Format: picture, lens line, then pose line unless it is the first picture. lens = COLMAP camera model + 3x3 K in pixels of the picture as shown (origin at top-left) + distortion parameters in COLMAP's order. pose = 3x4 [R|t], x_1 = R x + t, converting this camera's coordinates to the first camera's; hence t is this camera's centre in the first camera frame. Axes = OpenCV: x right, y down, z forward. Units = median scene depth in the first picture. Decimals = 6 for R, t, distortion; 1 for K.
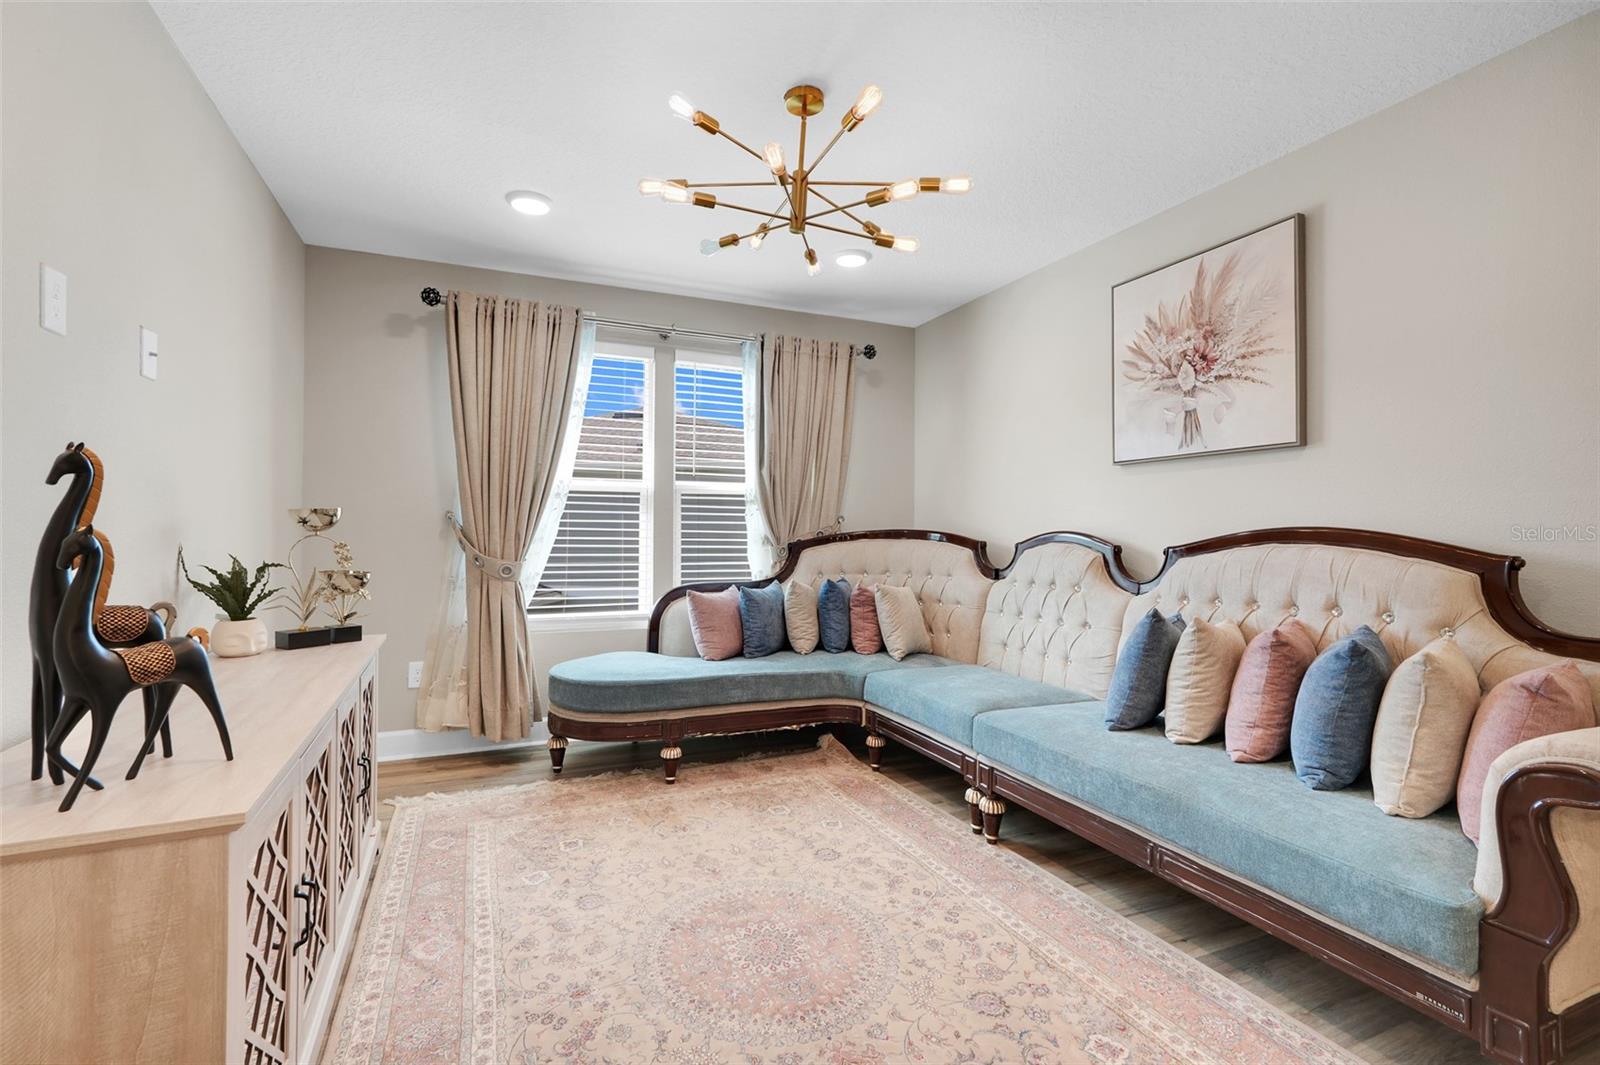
lens RADIAL K [[708.2, 0, 797.3], [0, 708.2, 531.4], [0, 0, 1]] dist [0.003245, 0.000944]
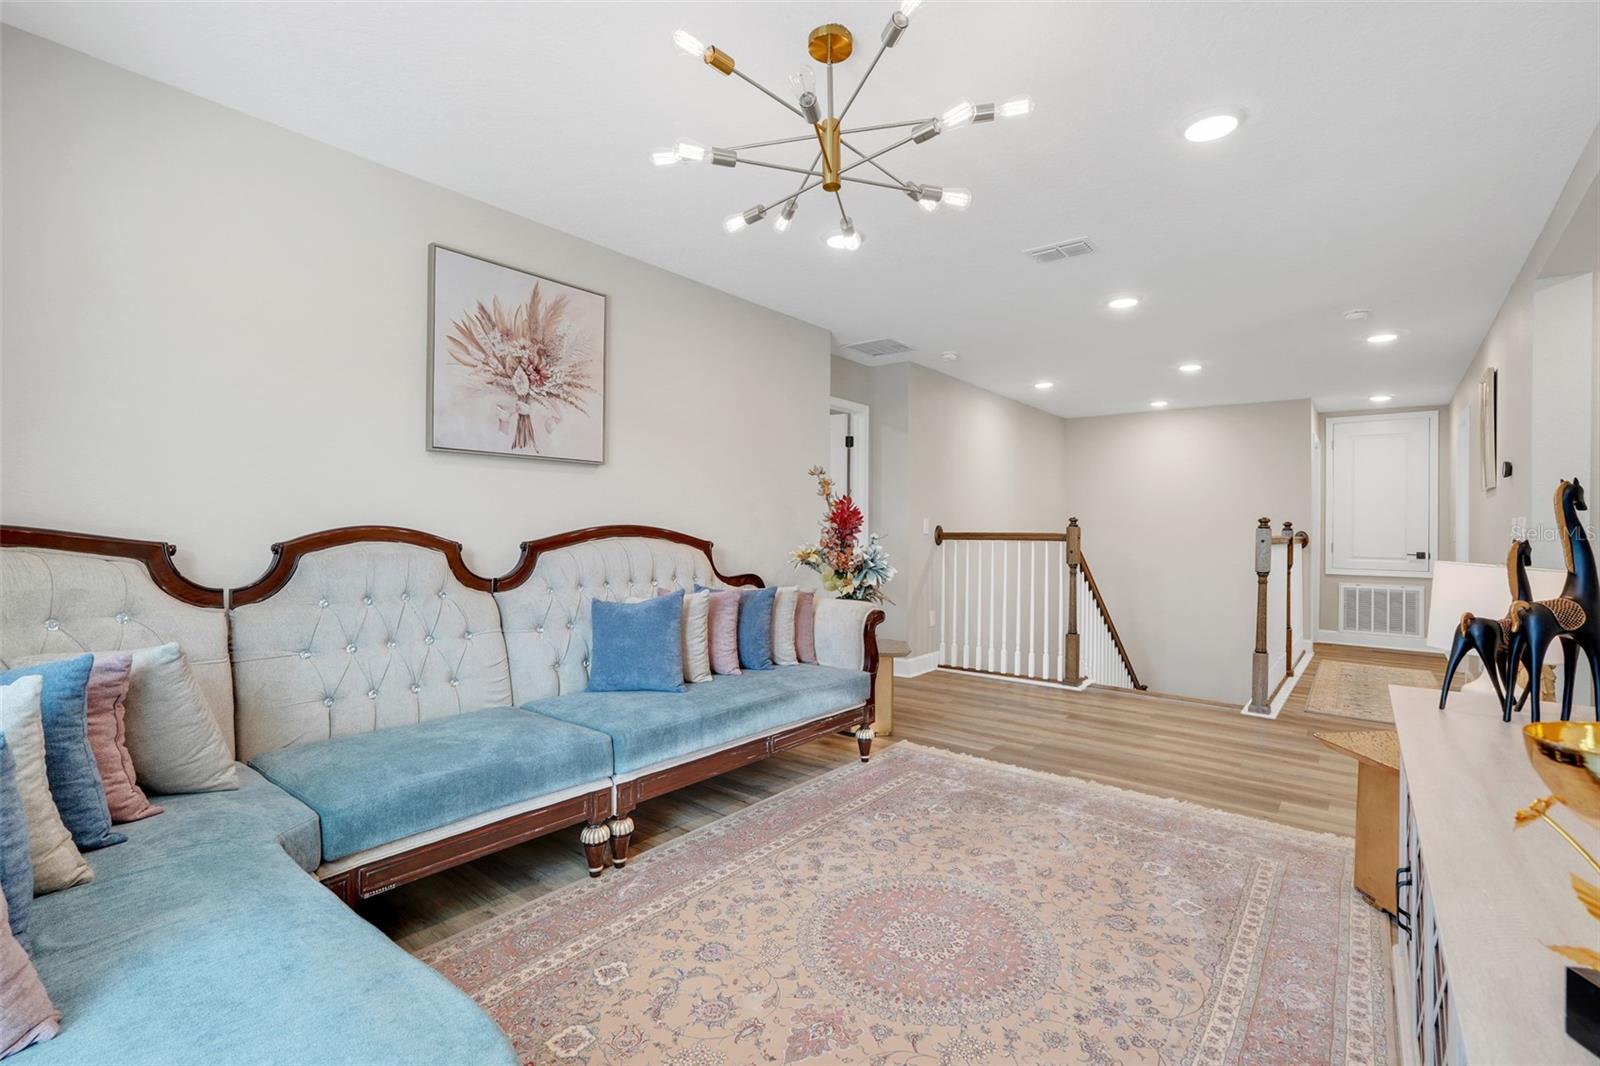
lens RADIAL K [[708.2, 0, 792.9], [0, 708.2, 530.4], [0, 0, 1]] dist [0.003245, 0.000944]
pose [[-0.435285, -0.015120, 0.900166, -0.572545], [-0.015205, 0.999840, 0.009442, -0.010736], [-0.900164, -0.009577, -0.435445, 1.055718]]
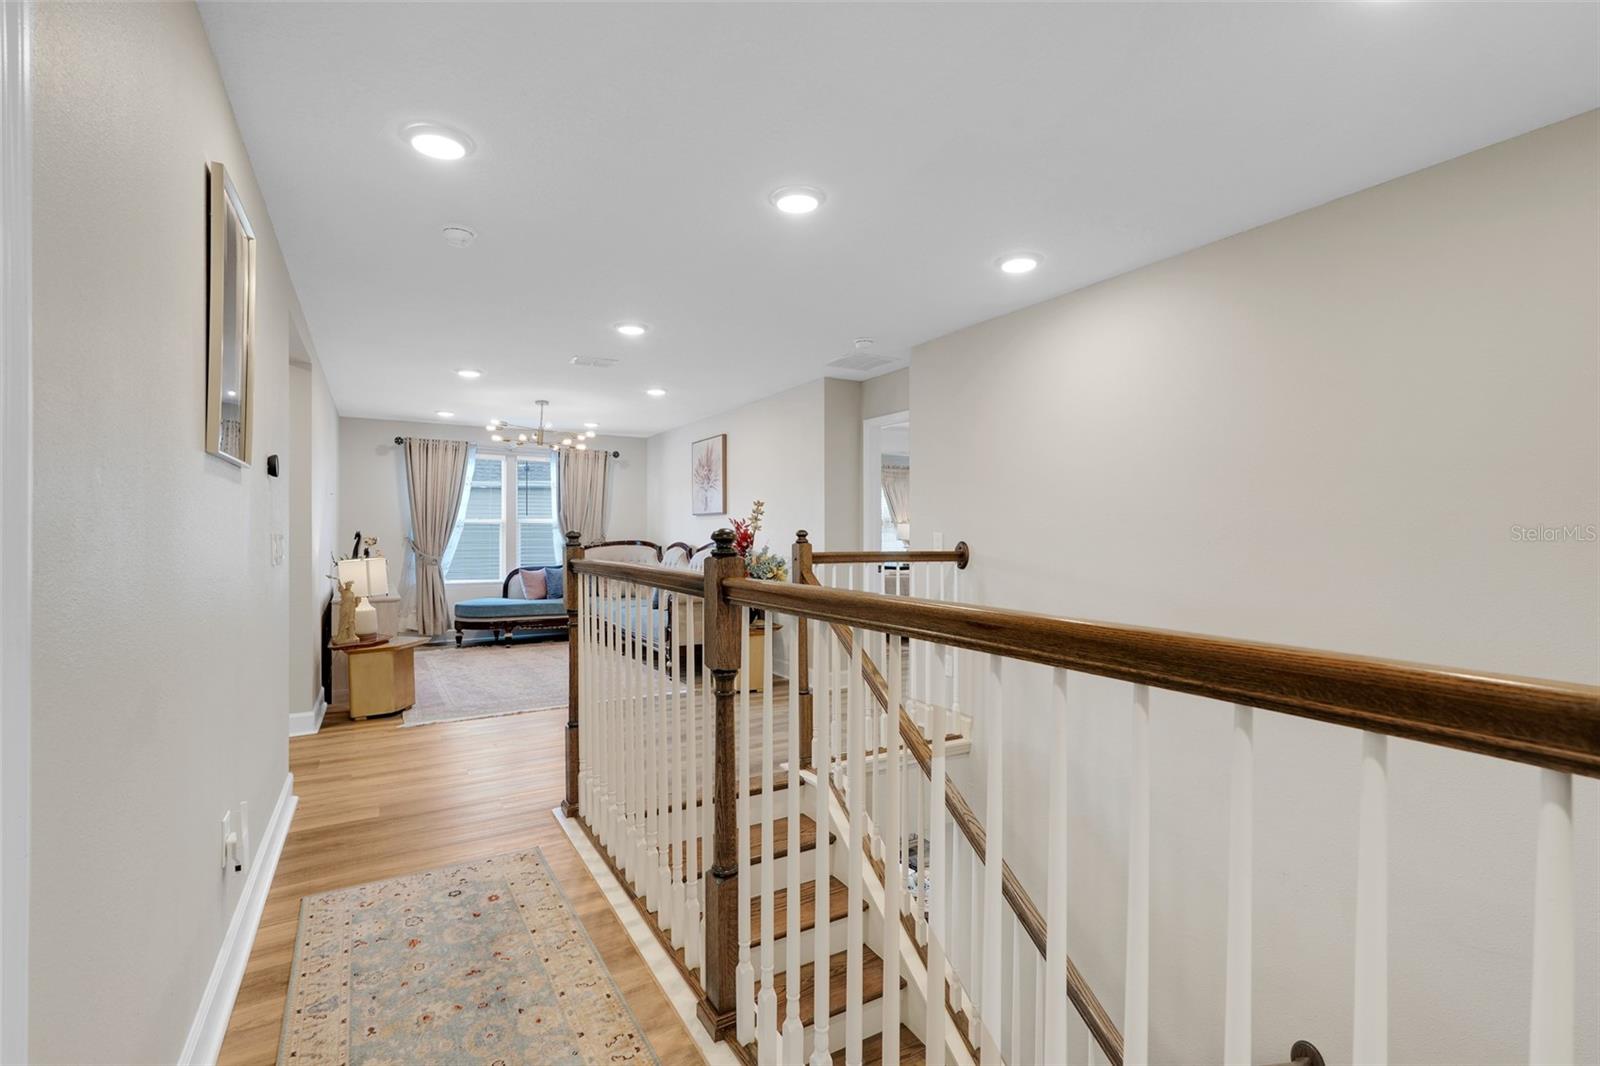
lens RADIAL K [[708.2, 0, 791.3], [0, 708.2, 535.8], [0, 0, 1]] dist [0.003245, 0.000944]
pose [[0.994358, -0.006383, 0.105884, 0.569270], [0.005730, 0.999963, 0.006475, -0.038958], [-0.105921, -0.005832, 0.994357, -1.616413]]
